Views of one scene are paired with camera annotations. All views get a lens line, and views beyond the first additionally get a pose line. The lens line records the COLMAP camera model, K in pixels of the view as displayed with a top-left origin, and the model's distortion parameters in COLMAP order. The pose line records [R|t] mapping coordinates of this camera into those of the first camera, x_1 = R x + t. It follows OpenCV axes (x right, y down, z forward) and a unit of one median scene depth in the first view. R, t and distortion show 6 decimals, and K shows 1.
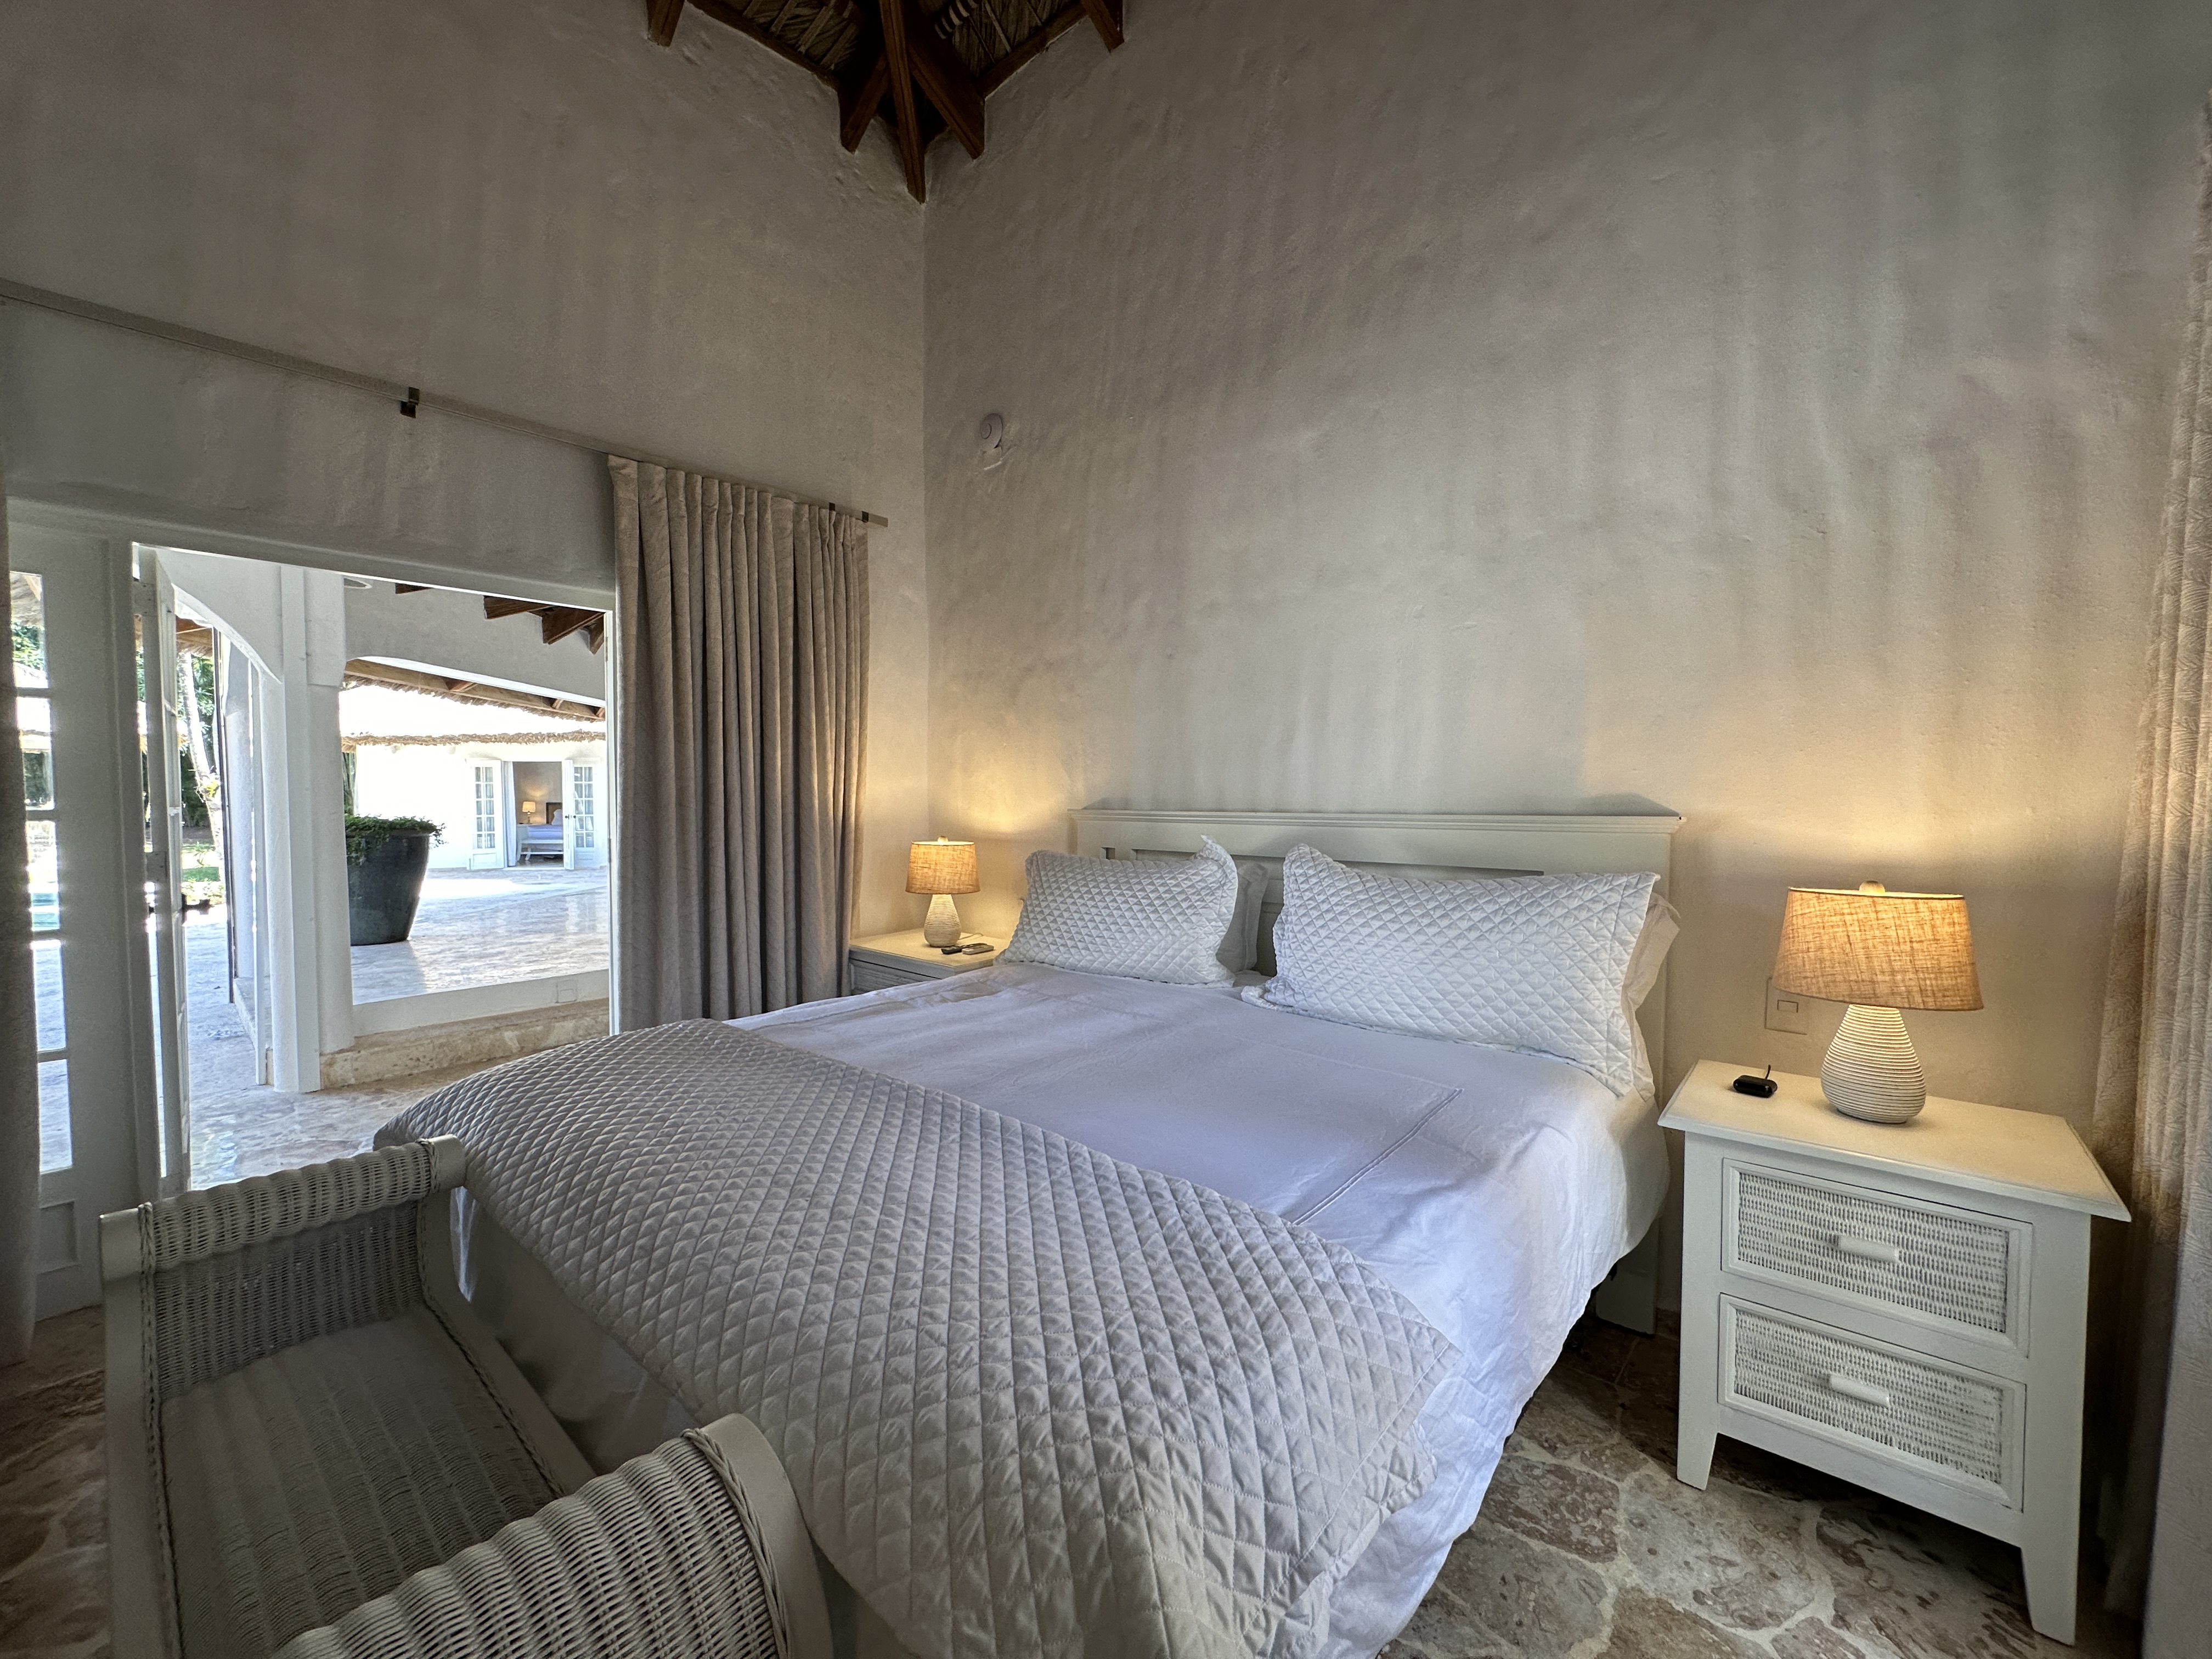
lens RADIAL K [[874.9, 0, 1111.1], [0, 874.9, 835.0], [0, 0, 1]] dist [0.000416, -0.000389]
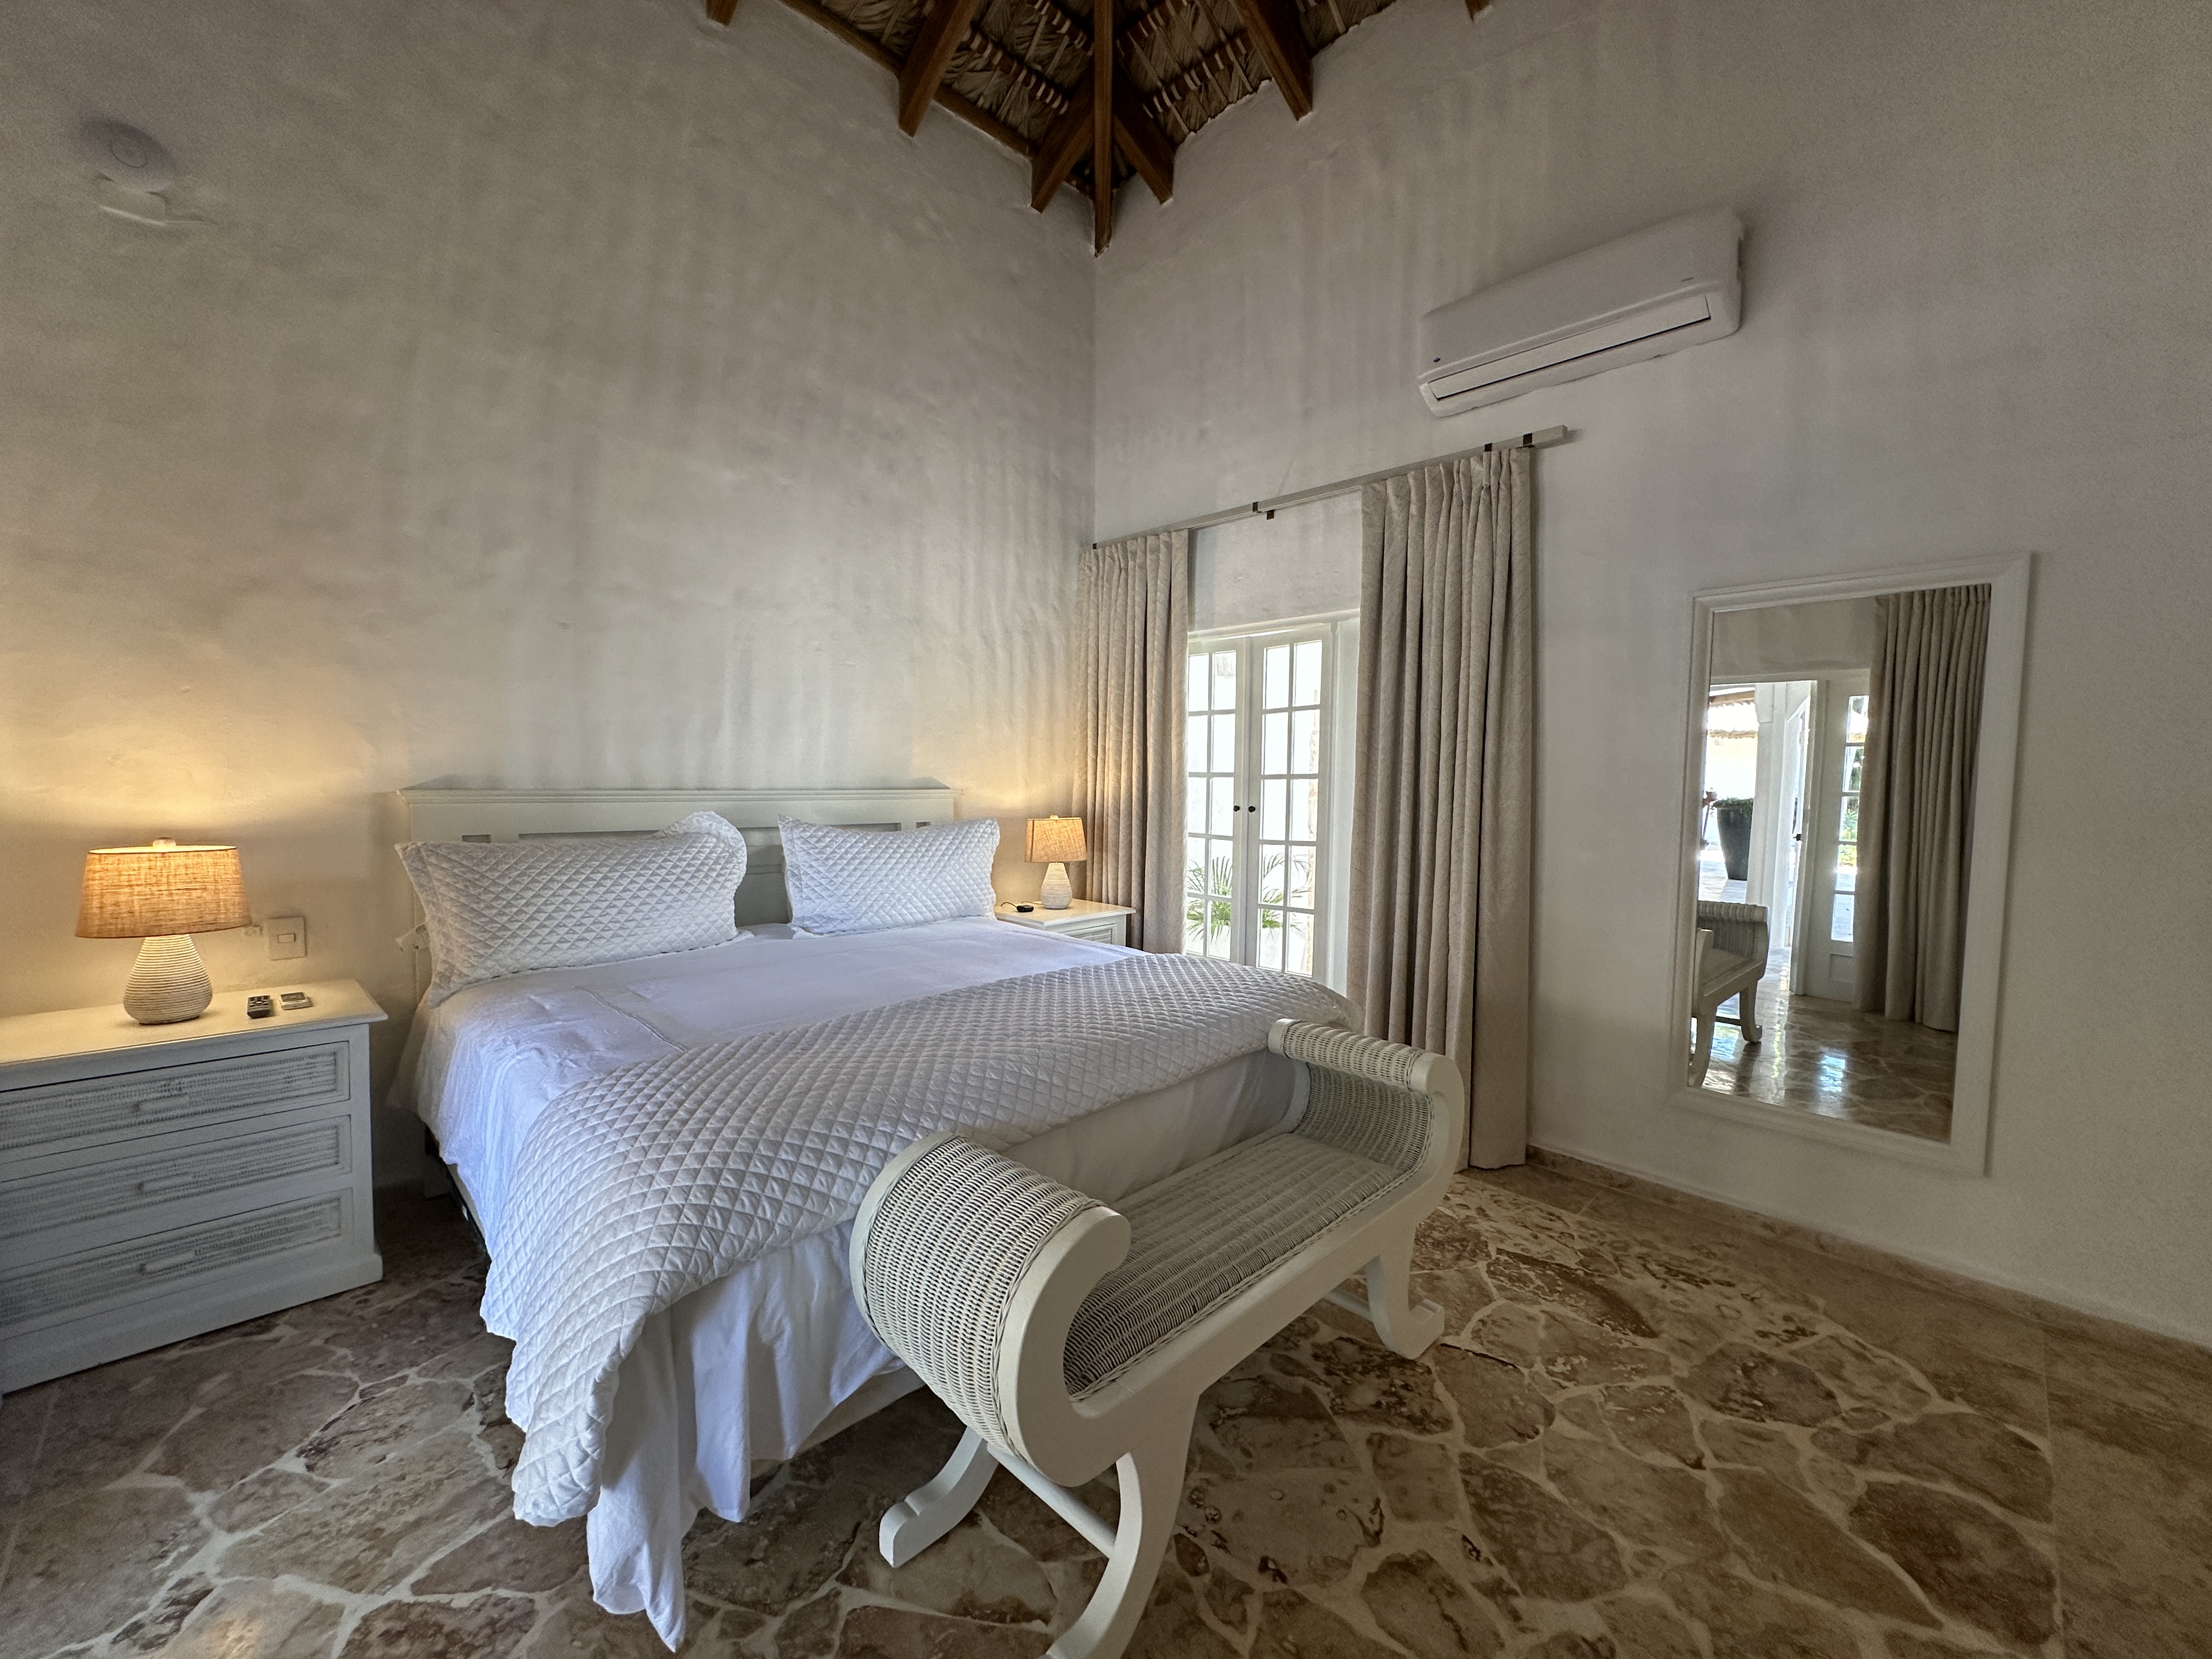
lens RADIAL K [[874.9, 0, 1110.5], [0, 874.9, 828.5], [0, 0, 1]] dist [0.000416, -0.000389]
pose [[0.069338, -0.062718, 0.995620, -0.989377], [0.023012, 0.997857, 0.061257, -0.036992], [-0.997328, 0.018664, 0.070632, 0.416084]]
